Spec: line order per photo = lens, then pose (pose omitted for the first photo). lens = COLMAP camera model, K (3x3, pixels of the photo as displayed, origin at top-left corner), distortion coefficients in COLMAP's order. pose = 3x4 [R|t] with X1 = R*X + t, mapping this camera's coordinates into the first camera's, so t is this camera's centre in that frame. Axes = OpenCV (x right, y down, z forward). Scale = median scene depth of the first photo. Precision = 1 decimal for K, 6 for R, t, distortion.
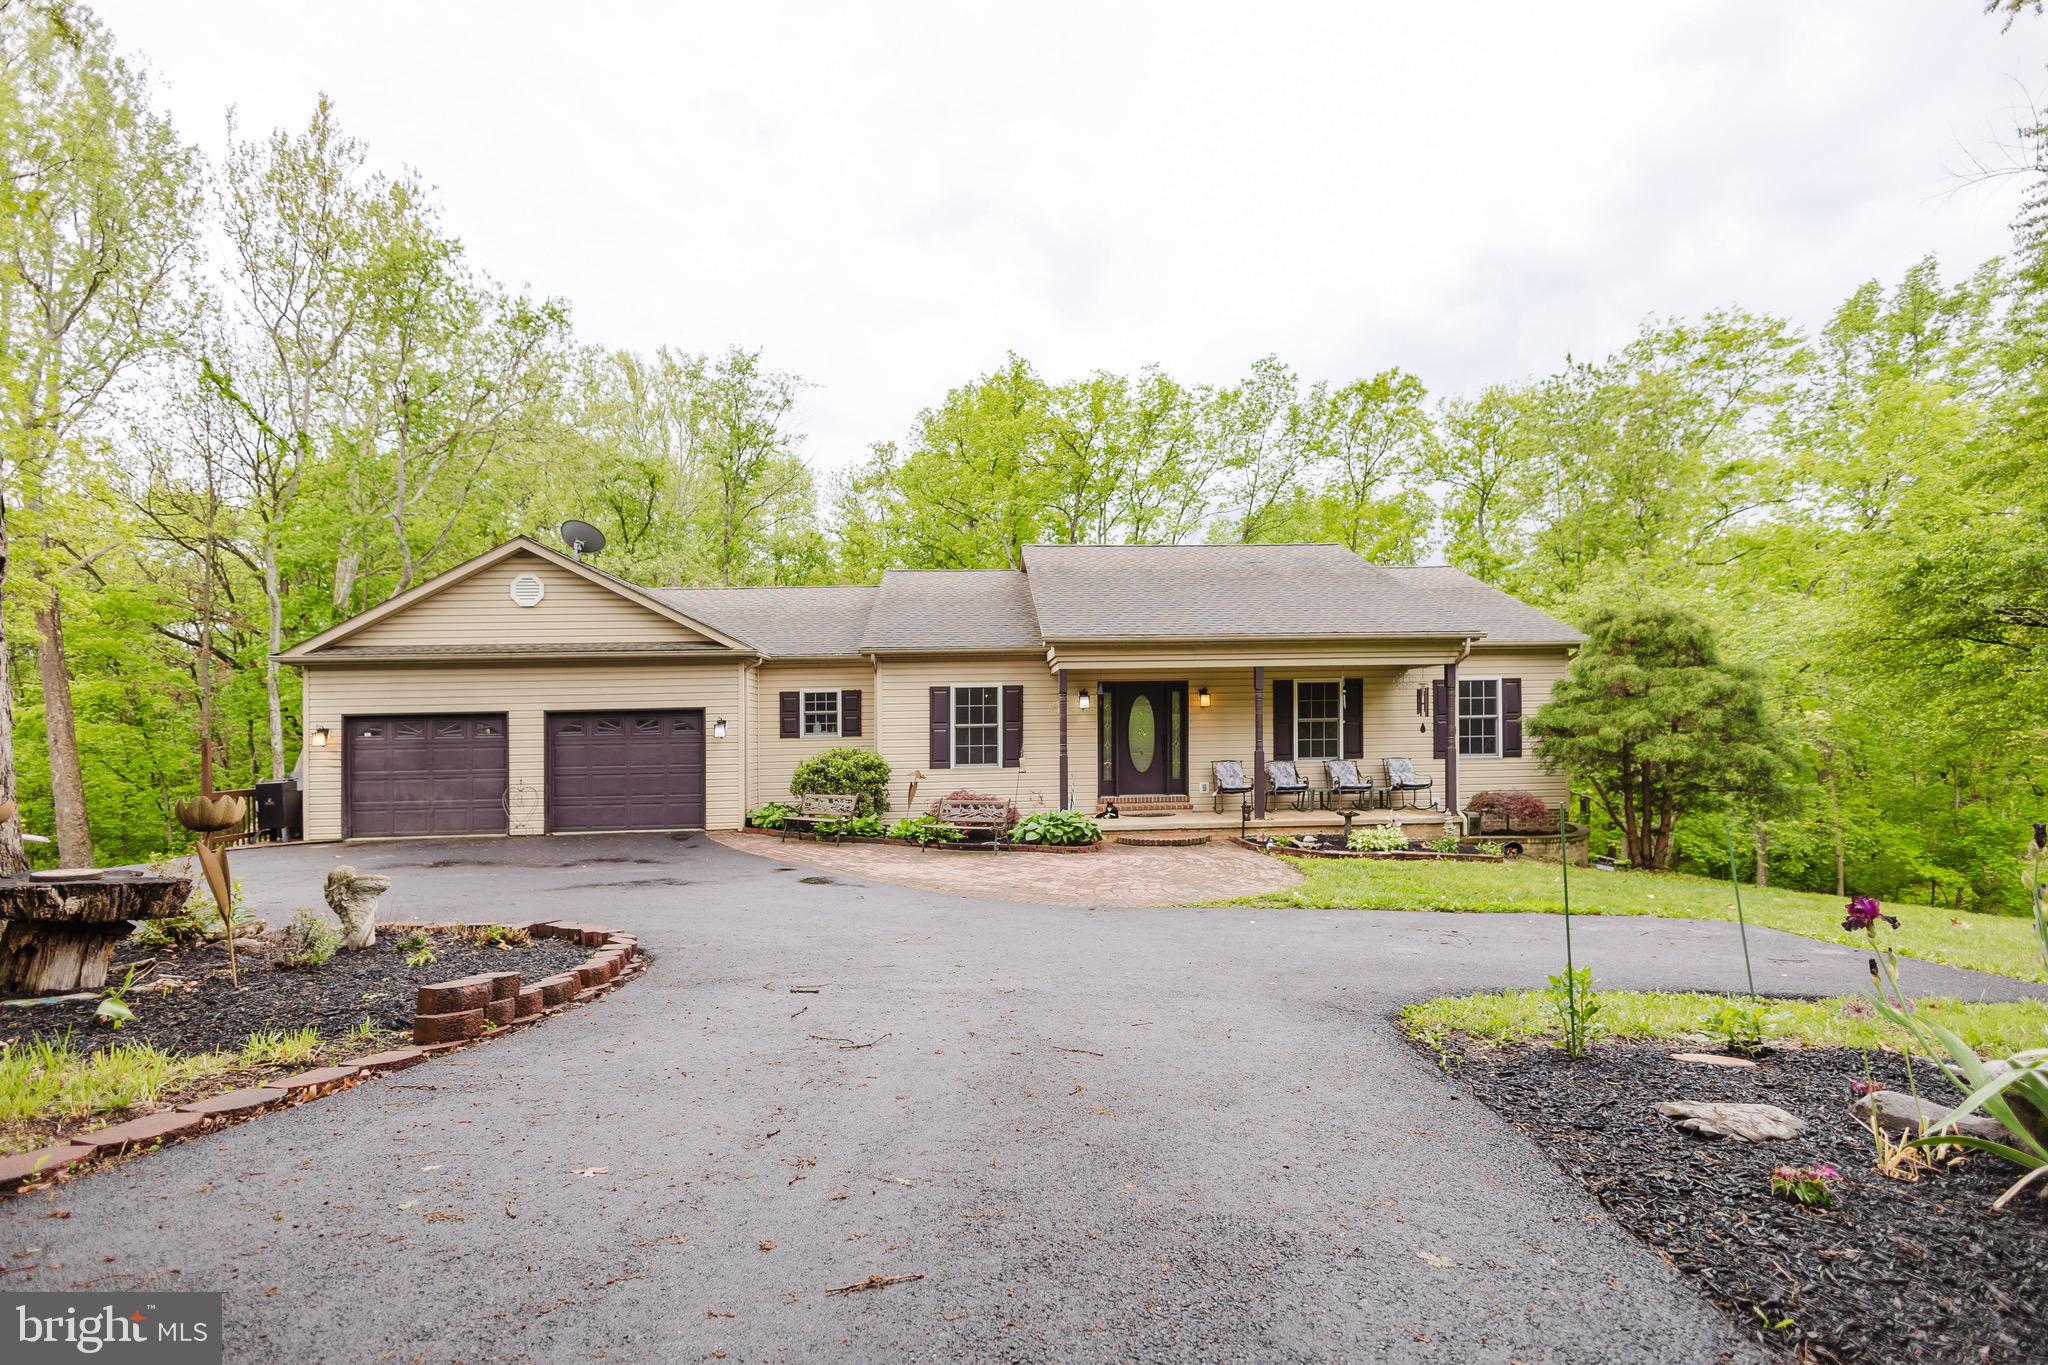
lens RADIAL K [[945.3, 0, 1024.0], [0, 945.3, 682.5], [0, 0, 1]] dist [0.000758, -0.000049]
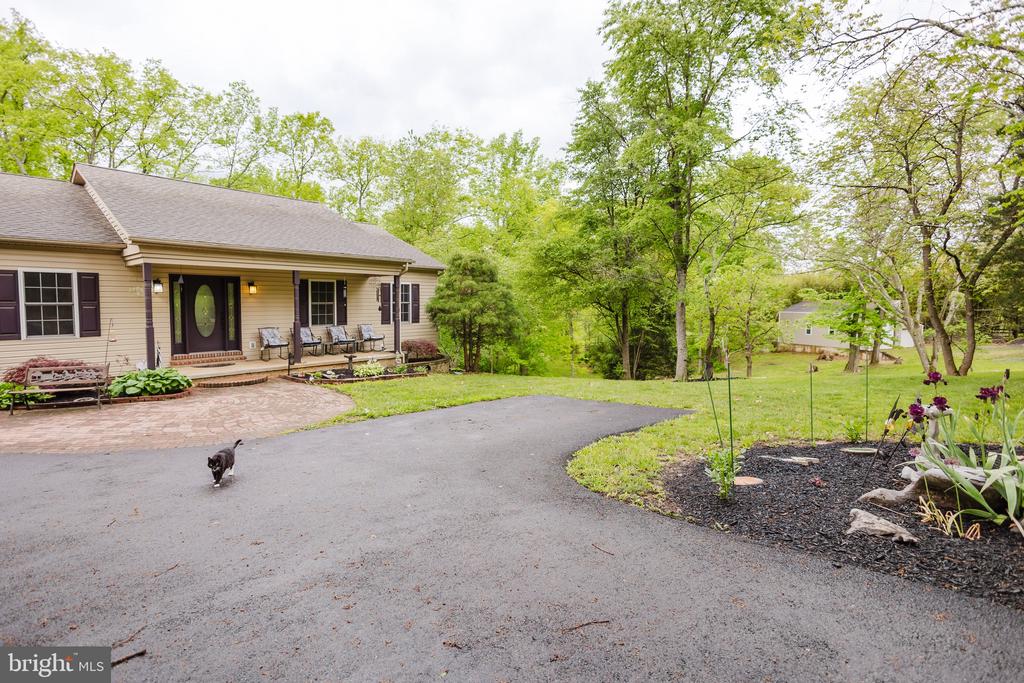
lens RADIAL K [[476.4, 0, 512.3], [0, 476.4, 329.4], [0, 0, 1]] dist [0.004535, 0.000062]
pose [[0.697591, -0.024963, 0.716061, -0.076129], [-0.045605, 0.995819, 0.079144, 0.002225], [-0.715043, -0.087866, 0.693537, 0.139343]]
